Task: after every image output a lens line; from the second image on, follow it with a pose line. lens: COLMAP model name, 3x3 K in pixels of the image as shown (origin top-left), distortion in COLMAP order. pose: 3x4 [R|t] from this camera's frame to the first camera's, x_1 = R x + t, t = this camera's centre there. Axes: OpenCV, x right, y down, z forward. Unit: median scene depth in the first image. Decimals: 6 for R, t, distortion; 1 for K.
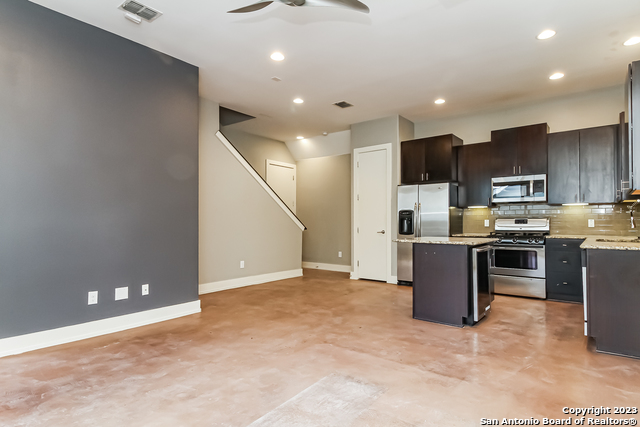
lens RADIAL K [[350.3, 0, 320.1], [0, 350.3, 215.8], [0, 0, 1]] dist [0.013758, -0.001166]
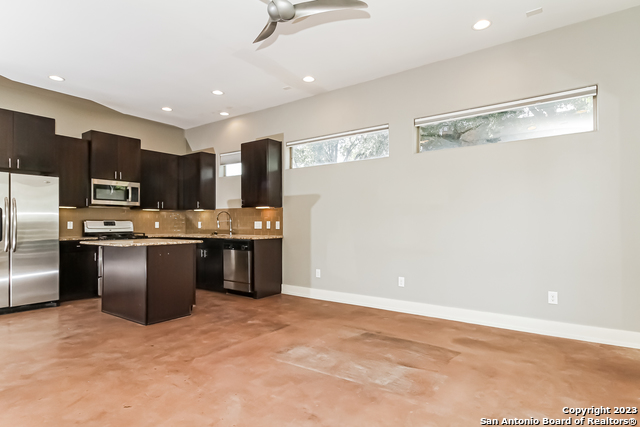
lens RADIAL K [[350.3, 0, 320.9], [0, 350.3, 216.7], [0, 0, 1]] dist [0.013758, -0.001166]
pose [[-0.038323, 0.021427, 0.999036, -0.899640], [-0.018255, 0.999588, -0.022139, 0.013831], [-0.999099, -0.019086, -0.037916, 0.719918]]
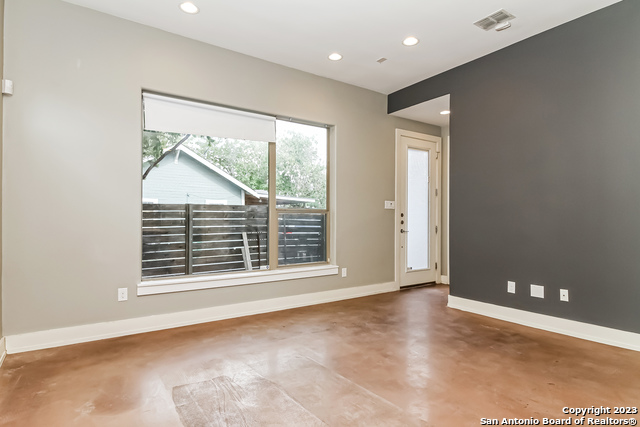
lens RADIAL K [[350.3, 0, 320.7], [0, 350.3, 216.2], [0, 0, 1]] dist [0.013758, -0.001166]
pose [[-0.288114, -0.010745, -0.957536, 0.657912], [0.018776, 0.999681, -0.016868, 0.015244], [0.957412, -0.022839, -0.287820, 0.810845]]
